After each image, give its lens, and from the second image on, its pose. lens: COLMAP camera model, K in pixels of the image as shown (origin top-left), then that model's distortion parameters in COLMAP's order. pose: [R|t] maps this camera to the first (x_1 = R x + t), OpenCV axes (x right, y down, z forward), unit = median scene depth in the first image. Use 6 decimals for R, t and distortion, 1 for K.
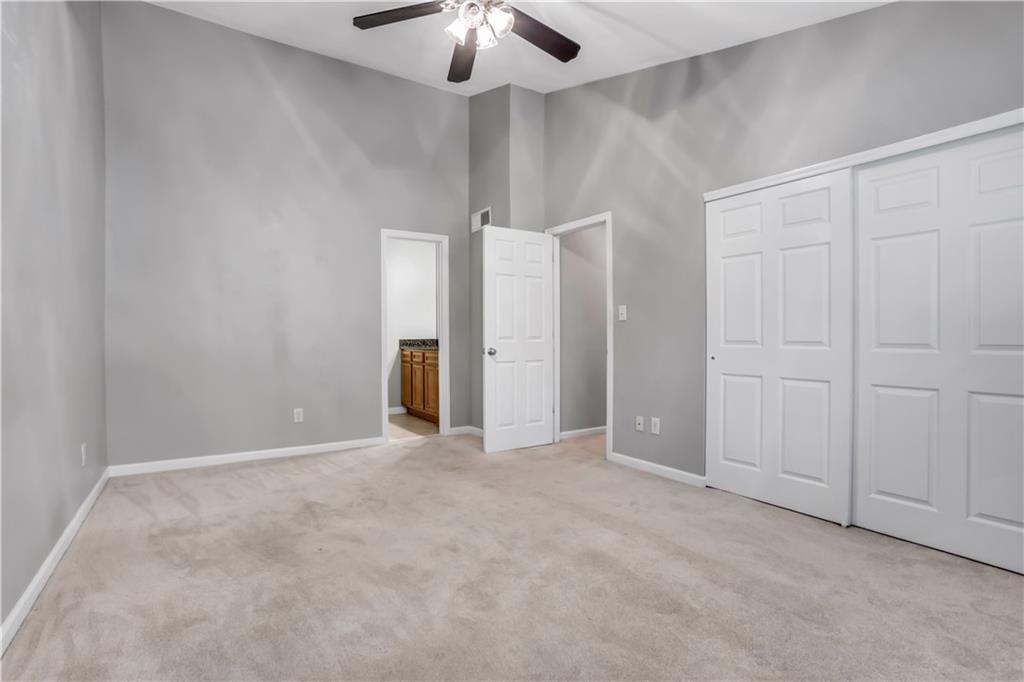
lens RADIAL K [[488.8, 0, 510.0], [0, 488.8, 339.4], [0, 0, 1]] dist [-0.028788, 0.000007]
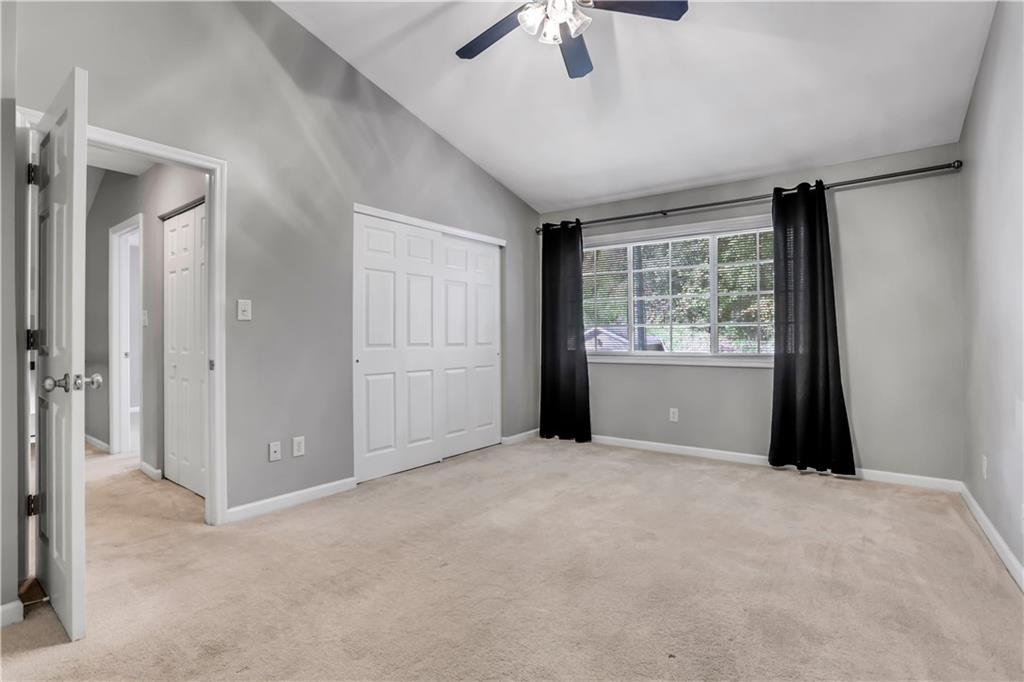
lens RADIAL K [[488.8, 0, 511.2], [0, 488.8, 335.6], [0, 0, 1]] dist [-0.028788, 0.000007]
pose [[-0.314238, 0.010583, 0.949285, -0.686129], [0.018850, 0.999810, -0.004907, -0.005038], [-0.949157, 0.016352, -0.314378, 1.001895]]
